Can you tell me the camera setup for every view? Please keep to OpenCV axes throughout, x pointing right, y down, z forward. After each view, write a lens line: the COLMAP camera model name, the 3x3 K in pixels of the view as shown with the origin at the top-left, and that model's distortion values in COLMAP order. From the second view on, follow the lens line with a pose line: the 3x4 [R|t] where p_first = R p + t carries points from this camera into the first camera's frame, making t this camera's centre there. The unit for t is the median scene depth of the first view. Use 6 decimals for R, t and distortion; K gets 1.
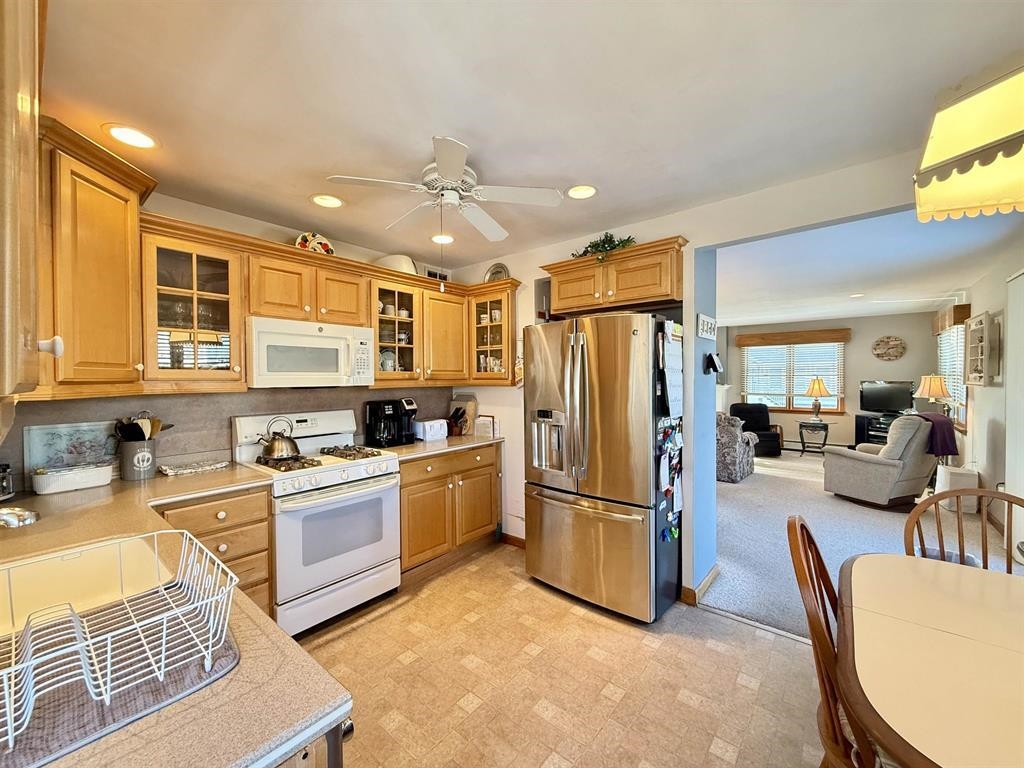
lens RADIAL K [[408.6, 0, 510.1], [0, 408.6, 384.4], [0, 0, 1]] dist [0.000039, 0.000195]
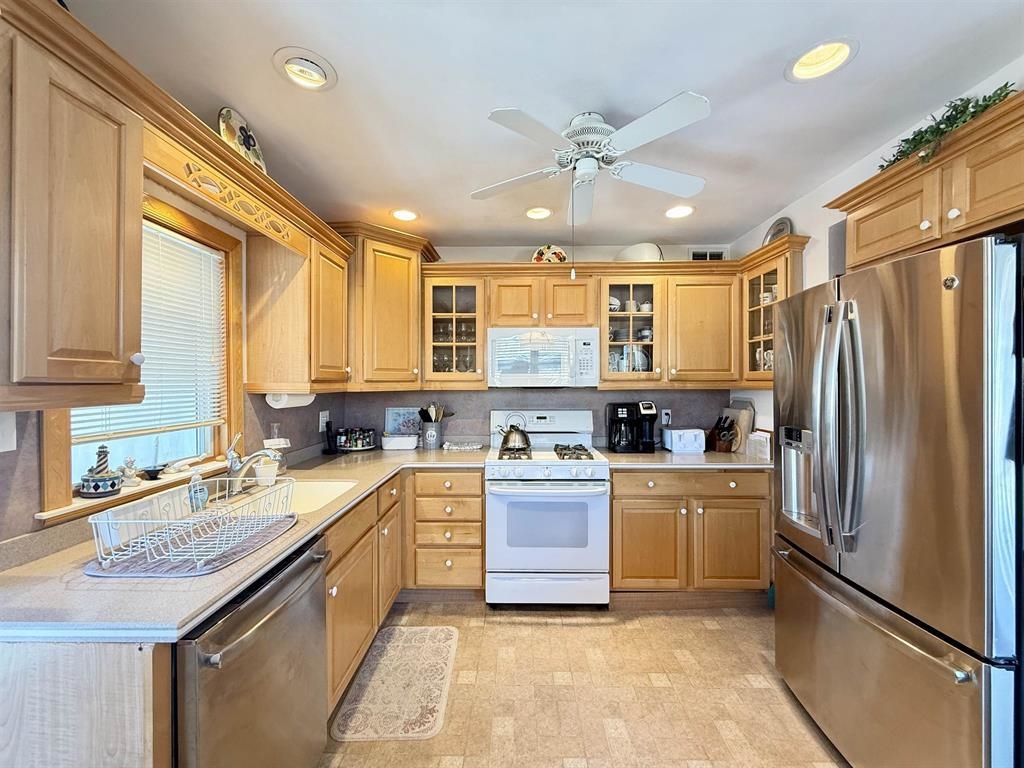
lens RADIAL K [[406.5, 0, 510.7], [0, 406.5, 384.3], [0, 0, 1]] dist [0.000879, 0.000310]
pose [[0.628674, 0.009135, -0.777615, 0.300496], [-0.014263, 0.999898, 0.000215, 0.000011], [0.777538, 0.010956, 0.628740, 0.246046]]
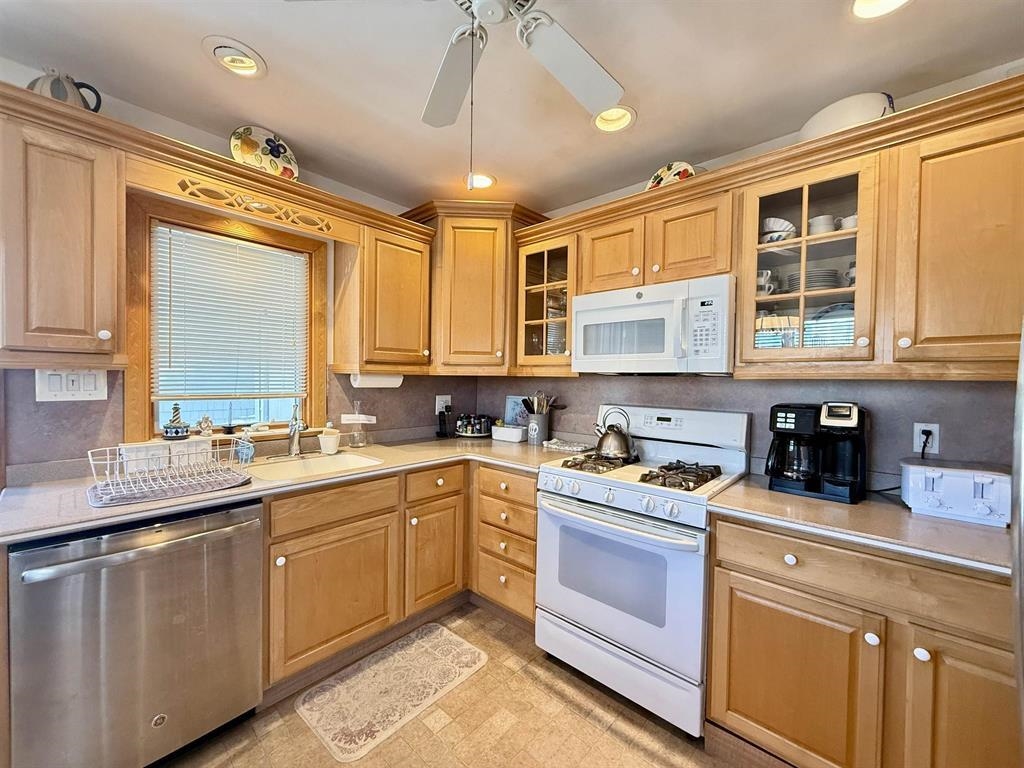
lens RADIAL K [[408.6, 0, 510.1], [0, 408.6, 384.4], [0, 0, 1]] dist [0.000039, 0.000195]
pose [[-0.038700, 0.022938, -0.998988, 0.273234], [-0.031197, 0.999221, 0.024152, 0.015435], [0.998764, 0.032100, -0.037955, 0.755860]]
